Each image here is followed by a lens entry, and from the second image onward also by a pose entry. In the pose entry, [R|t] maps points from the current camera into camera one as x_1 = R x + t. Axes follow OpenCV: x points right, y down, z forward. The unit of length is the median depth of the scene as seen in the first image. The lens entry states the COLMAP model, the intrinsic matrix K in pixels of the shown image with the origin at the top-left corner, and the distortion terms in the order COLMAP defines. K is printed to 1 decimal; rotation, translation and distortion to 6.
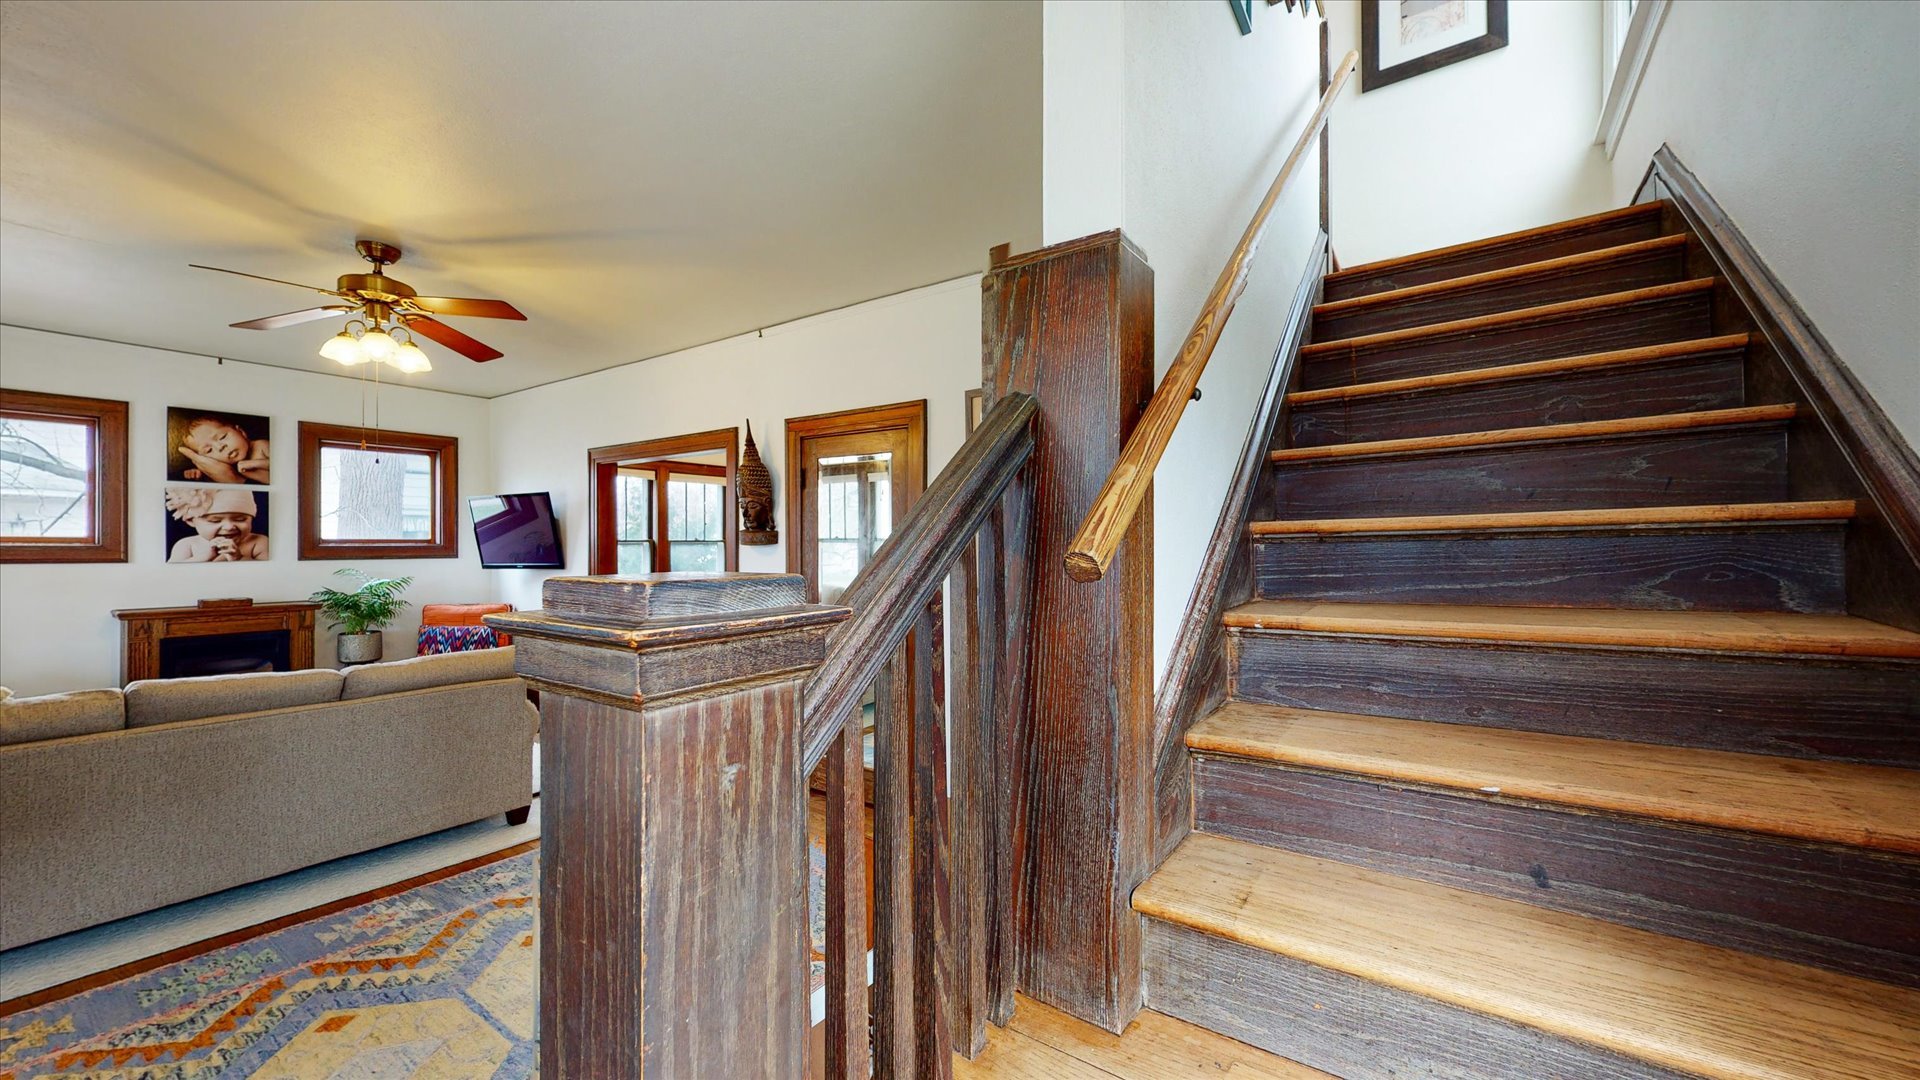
lens RADIAL K [[702.7, 0, 961.4], [0, 702.7, 540.9], [0, 0, 1]] dist [0.001284, -0.000617]
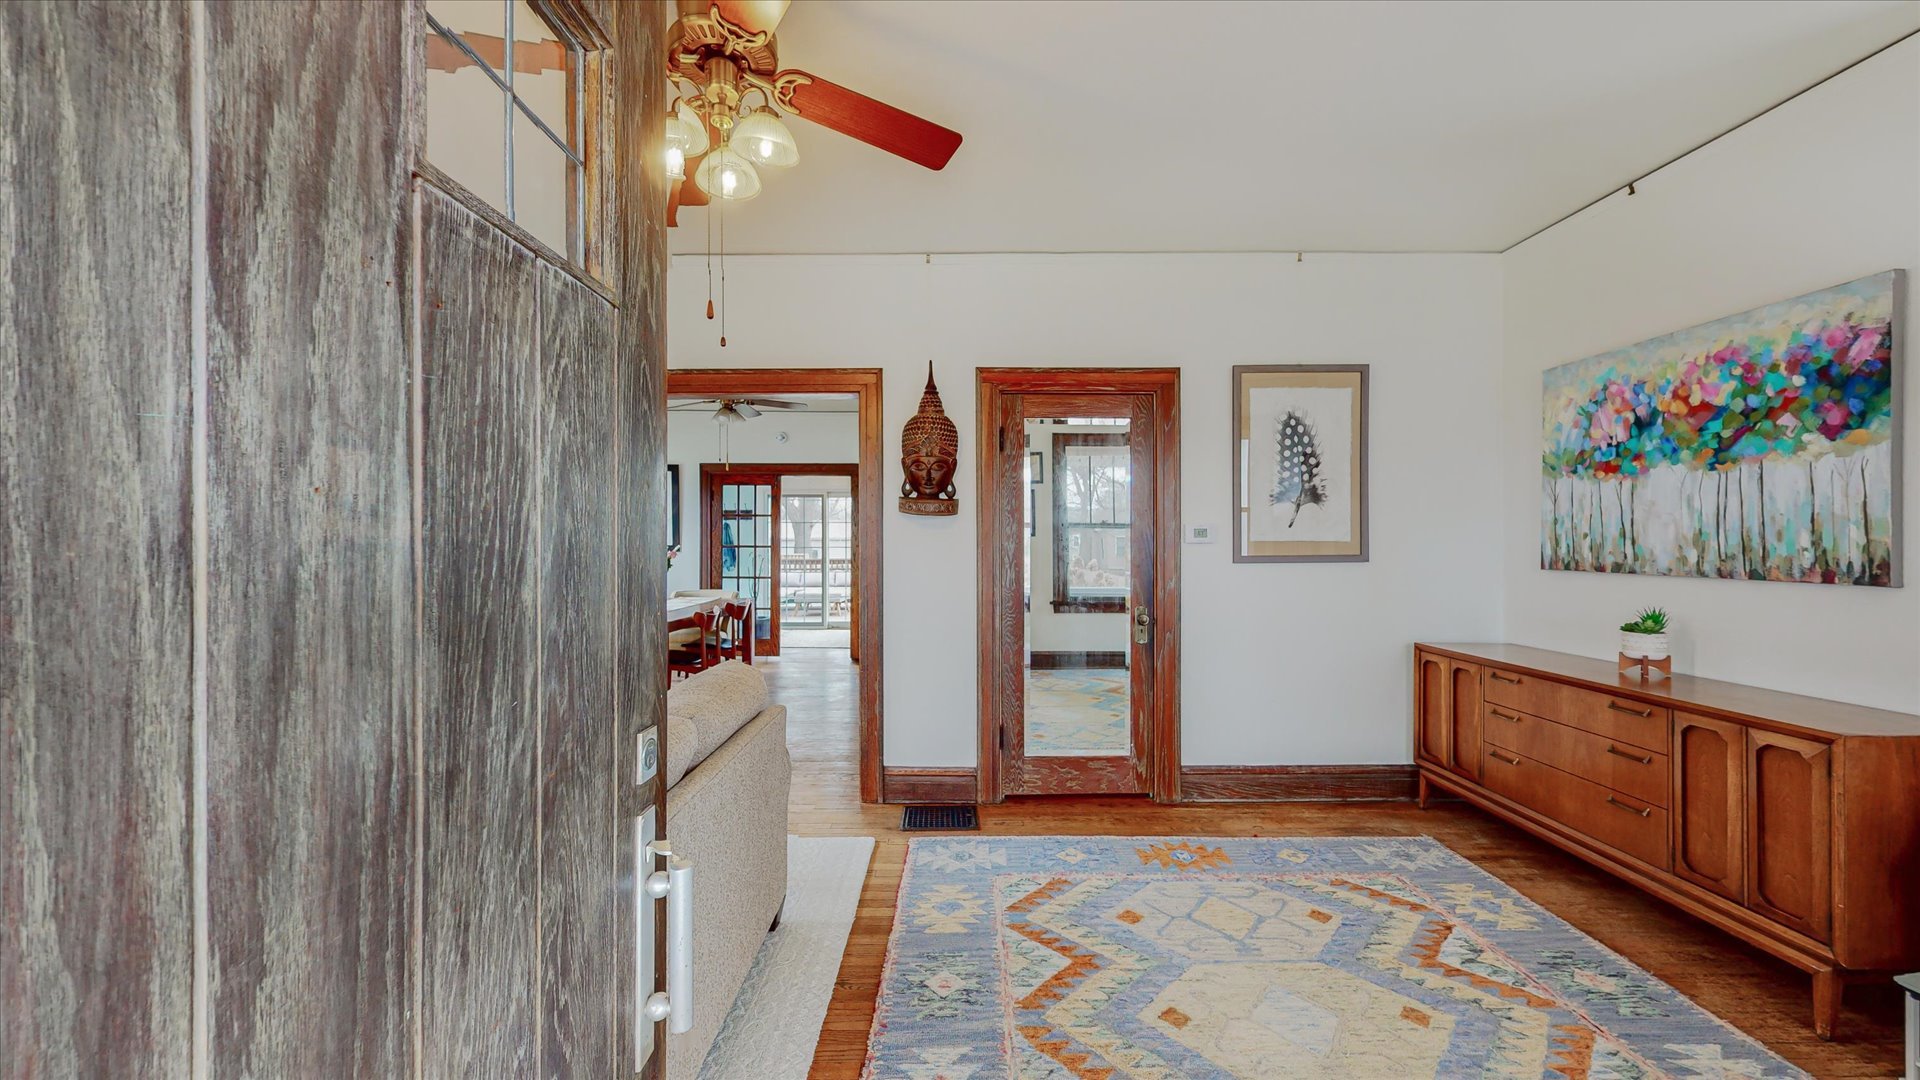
lens RADIAL K [[702.7, 0, 952.3], [0, 702.7, 540.0], [0, 0, 1]] dist [0.001284, -0.000617]
pose [[0.821791, 0.000963, 0.569788, -0.762910], [0.001242, 0.999993, -0.003481, 0.038640], [-0.569787, 0.003568, 0.821785, 0.320592]]
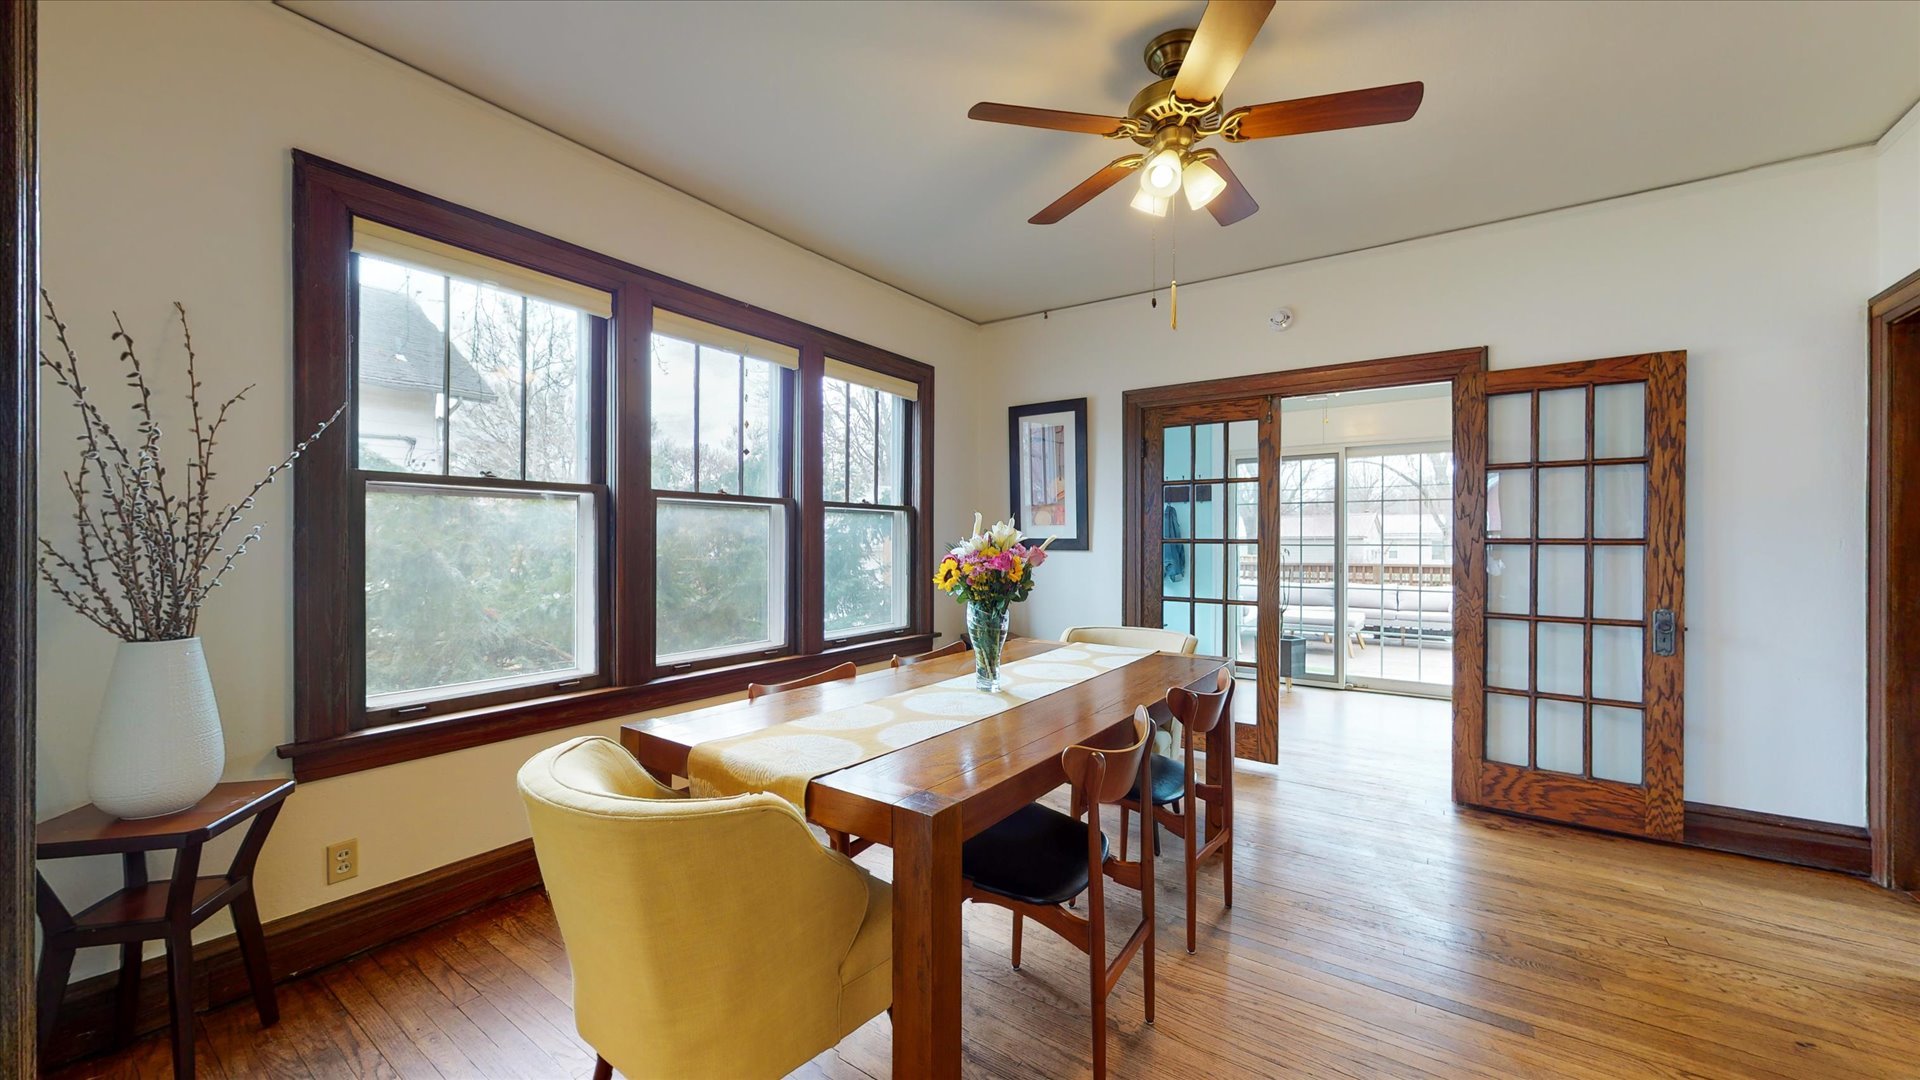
lens RADIAL K [[702.7, 0, 959.0], [0, 702.7, 543.4], [0, 0, 1]] dist [0.001284, -0.000617]
pose [[0.999999, 0.001463, -0.000859, -0.488677], [-0.001463, 0.999999, 0.000670, 0.051664], [0.000860, -0.000668, 0.999999, 1.209745]]
